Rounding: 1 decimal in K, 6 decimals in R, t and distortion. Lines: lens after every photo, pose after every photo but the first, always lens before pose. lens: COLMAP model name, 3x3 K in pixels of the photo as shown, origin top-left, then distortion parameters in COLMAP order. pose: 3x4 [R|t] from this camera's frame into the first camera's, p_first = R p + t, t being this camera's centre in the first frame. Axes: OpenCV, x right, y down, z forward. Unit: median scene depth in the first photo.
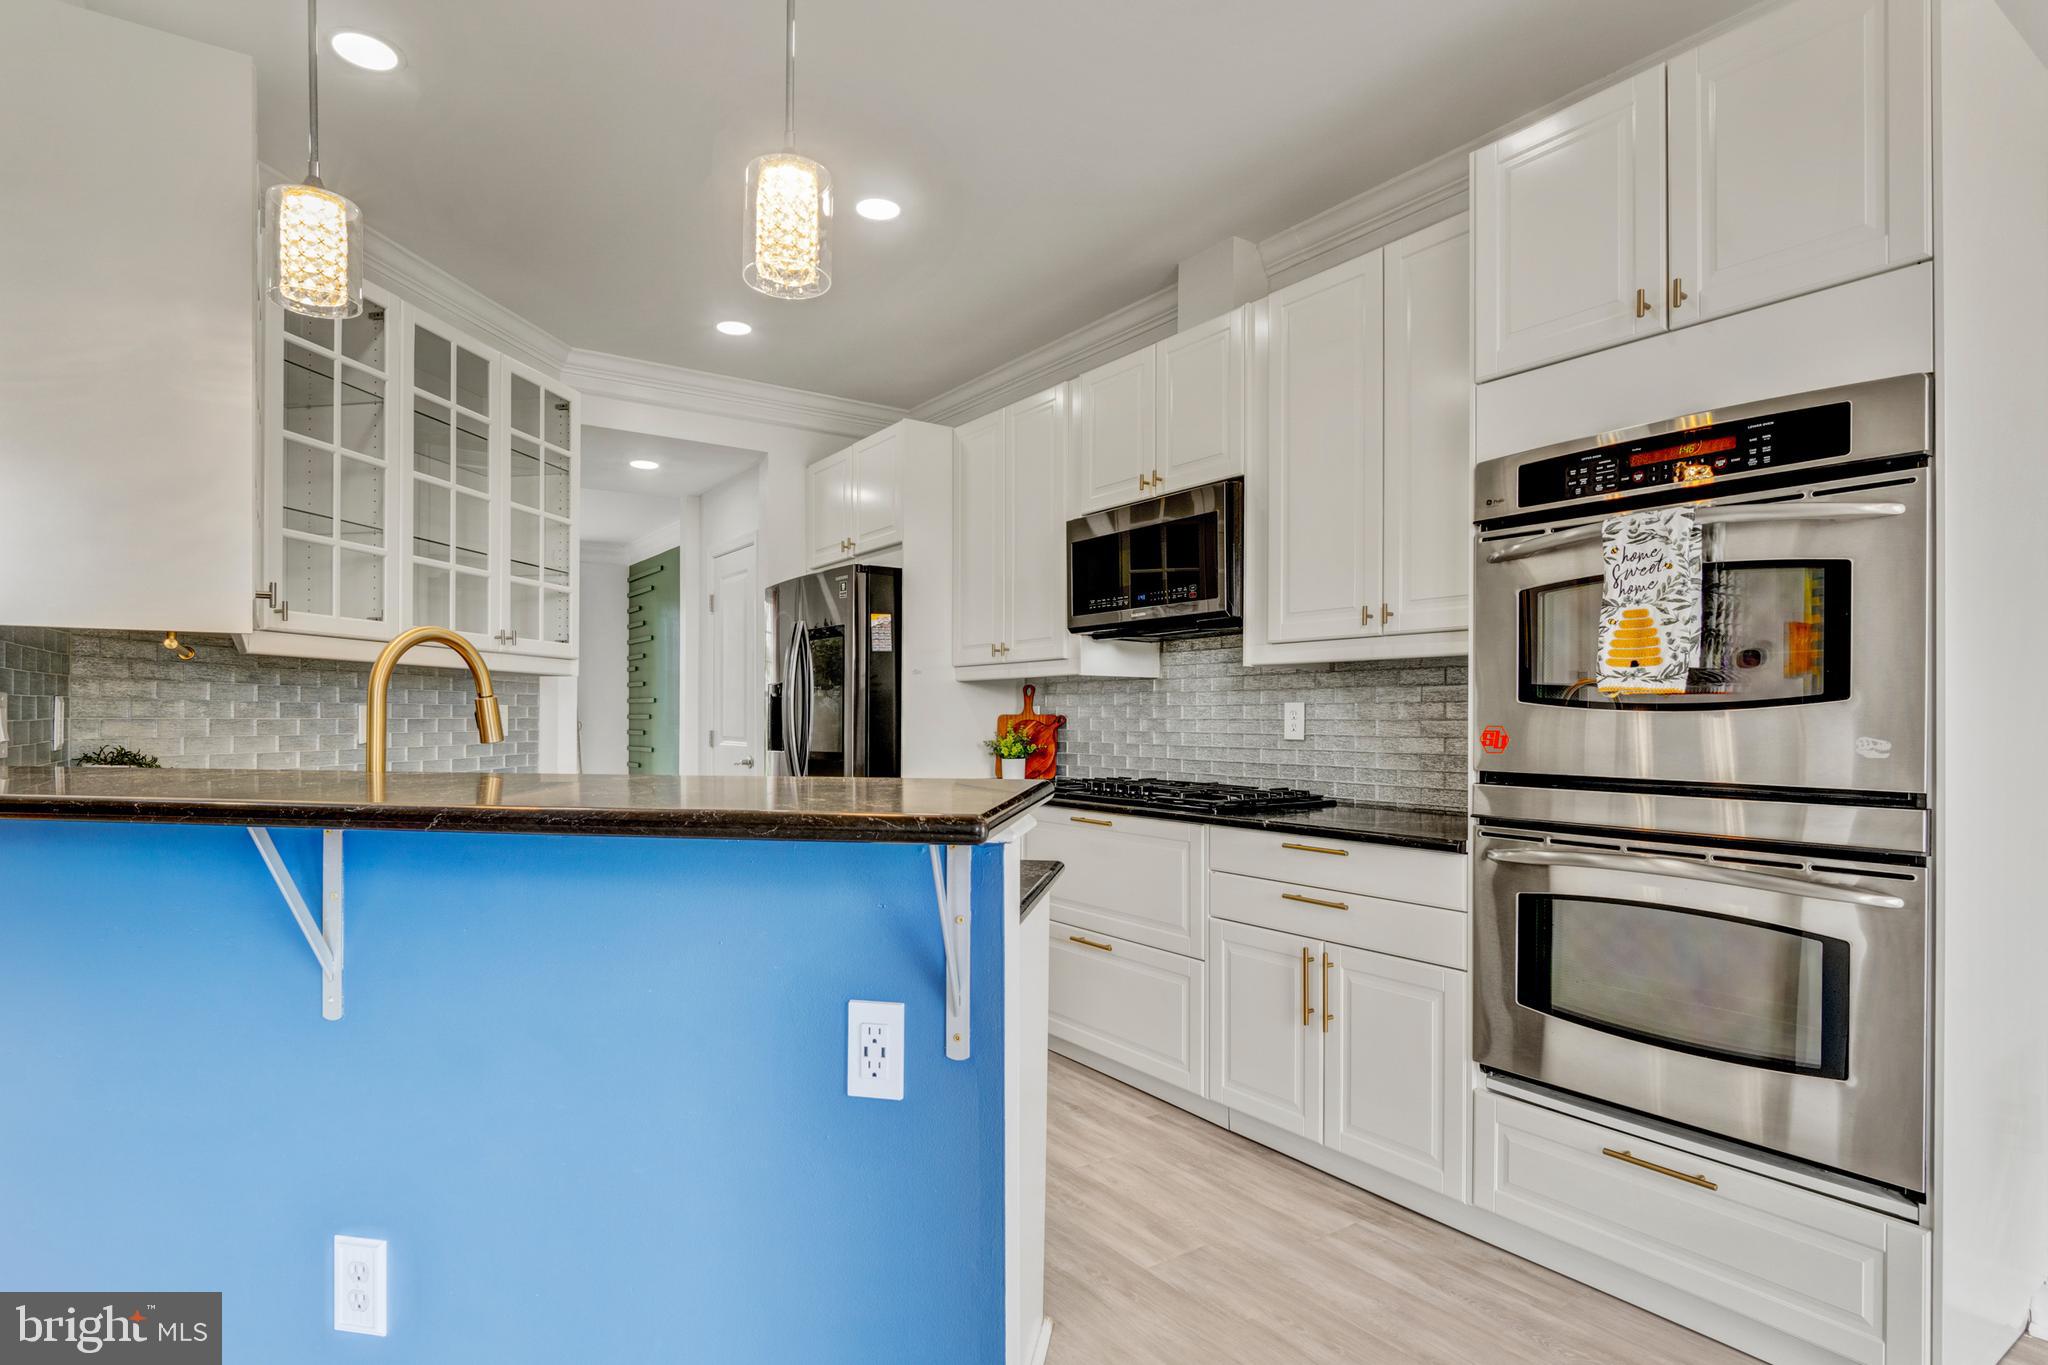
lens RADIAL K [[1047.6, 0, 1012.0], [0, 1047.6, 664.7], [0, 0, 1]] dist [-0.002489, -0.000398]
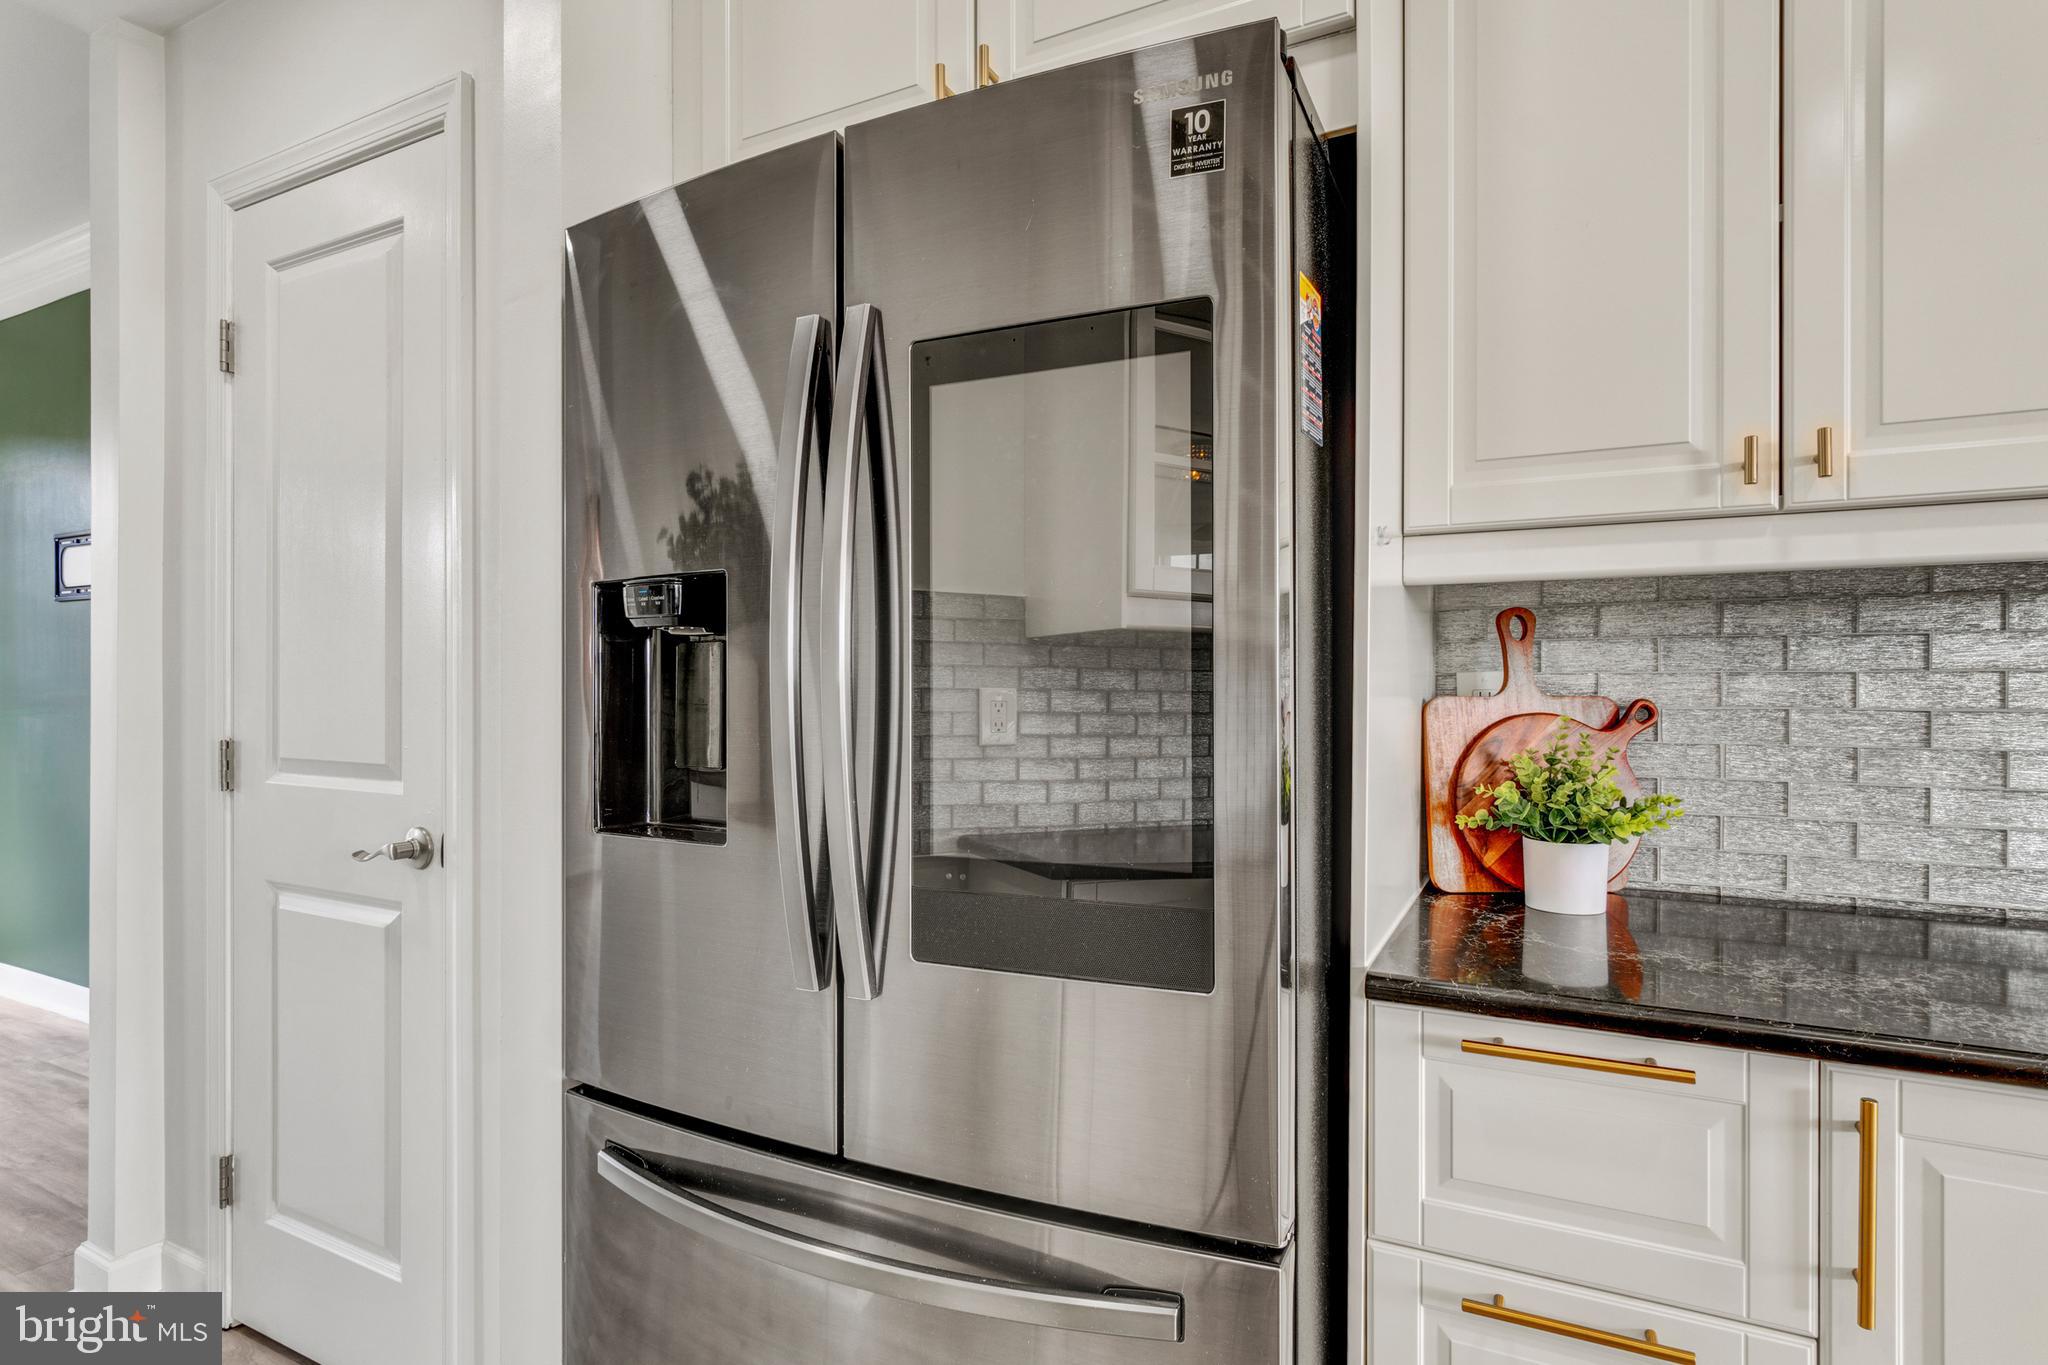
lens RADIAL K [[1047.6, 0, 1012.0], [0, 1047.6, 664.7], [0, 0, 1]] dist [-0.002489, -0.000398]
pose [[0.881379, 0.011450, 0.472272, -0.360025], [-0.025030, 0.999434, 0.022480, 0.044197], [-0.471747, -0.031634, 0.881166, 1.017128]]
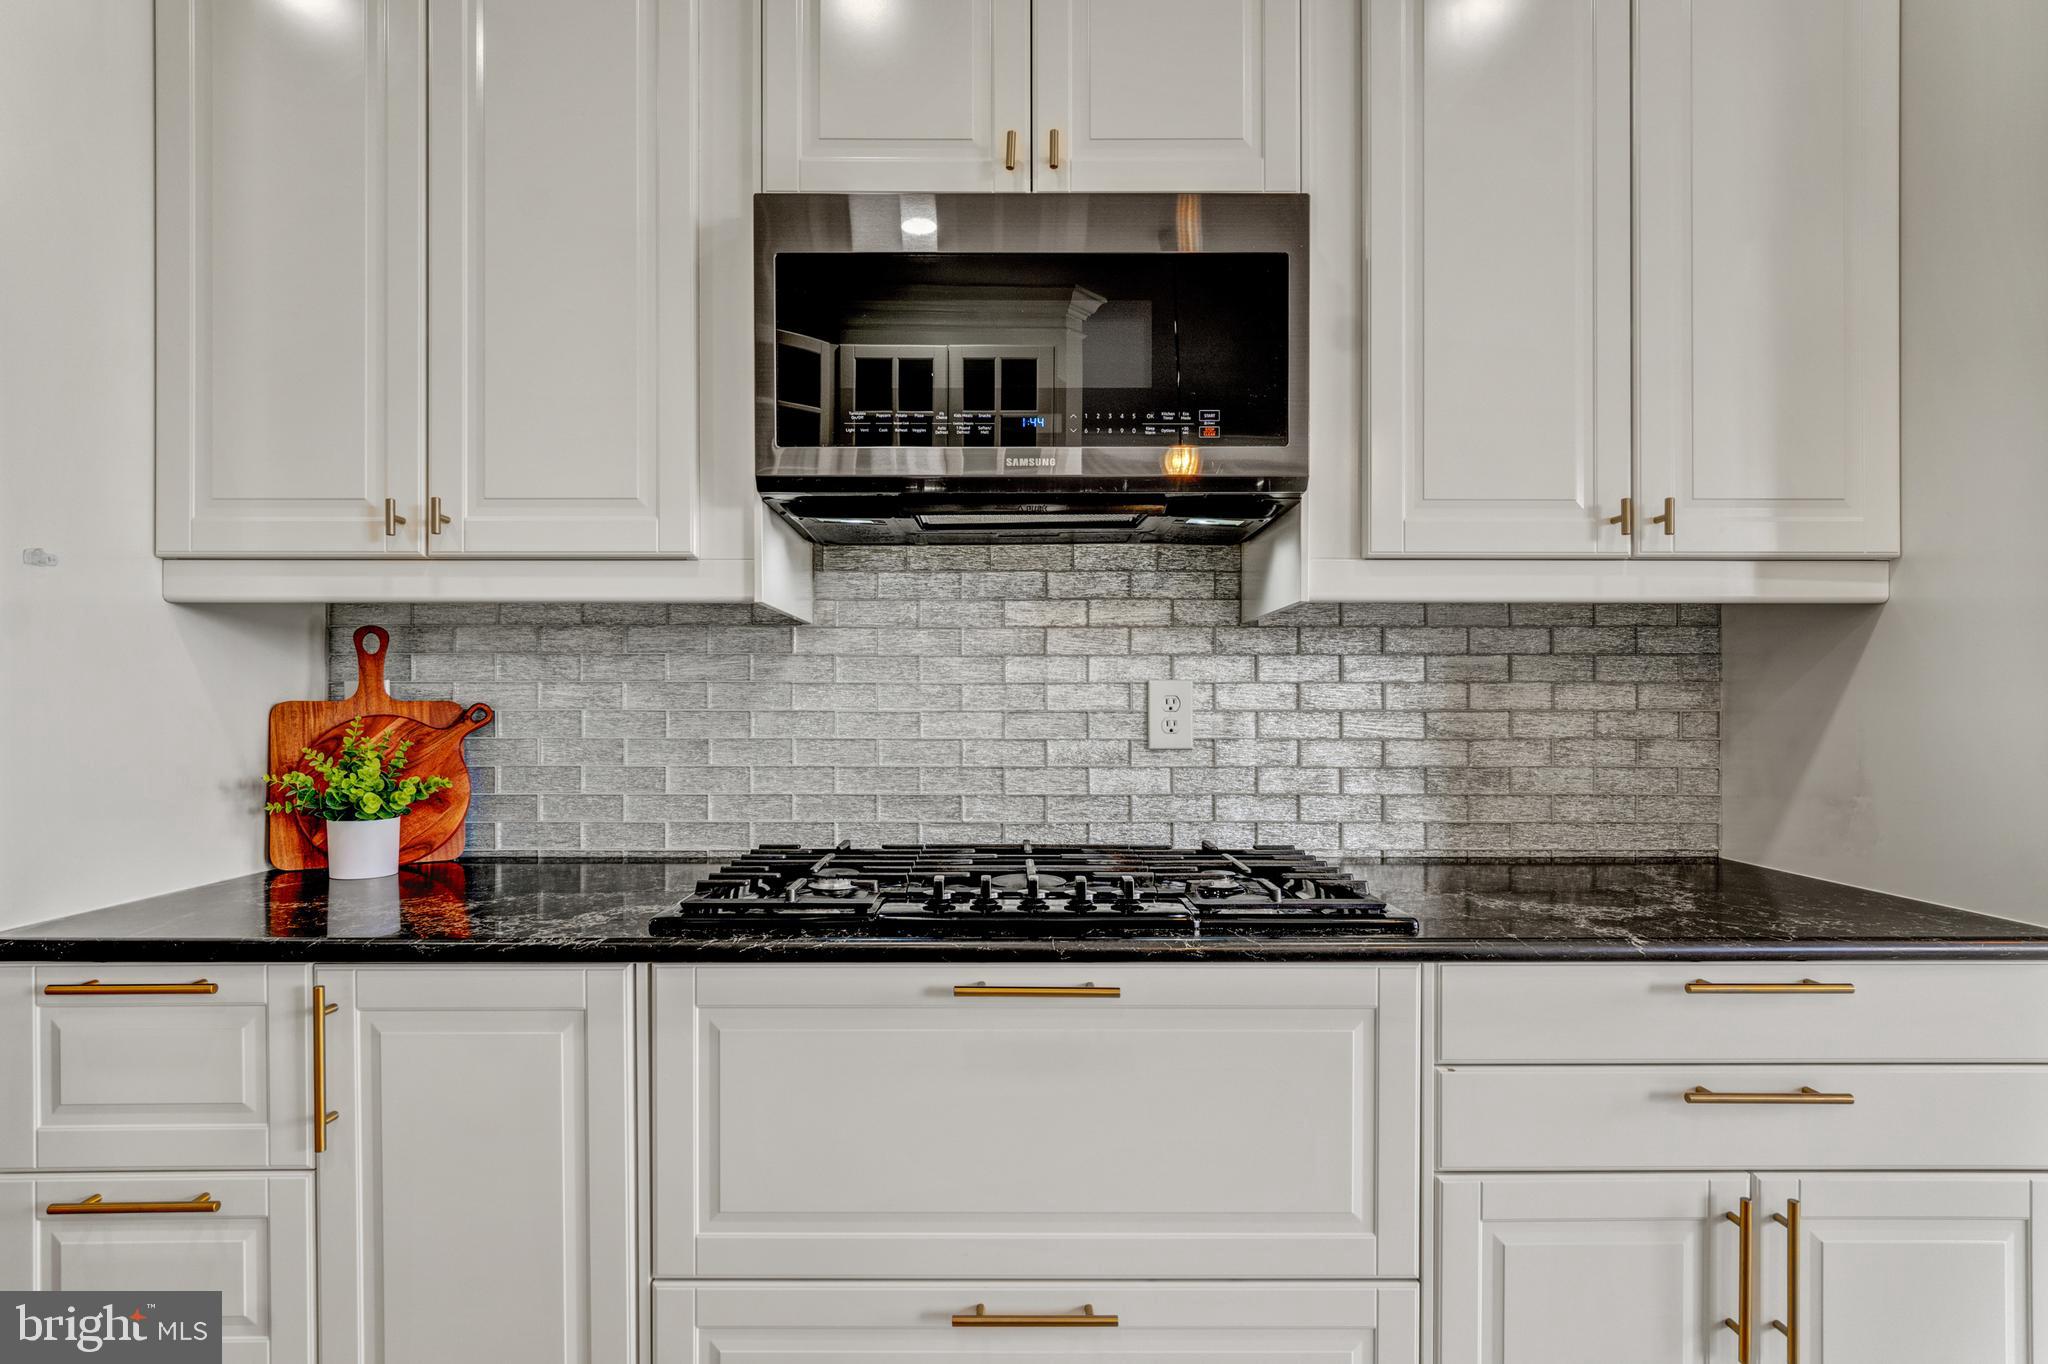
lens RADIAL K [[1057.6, 0, 1024.0], [0, 1057.6, 682.0], [0, 0, 1]] dist [-0.001586, -0.000764]
pose [[0.557923, 0.017466, 0.829709, -0.223313], [-0.040637, 0.999154, 0.006293, 0.036377], [-0.828897, -0.037228, 0.558161, 0.754346]]
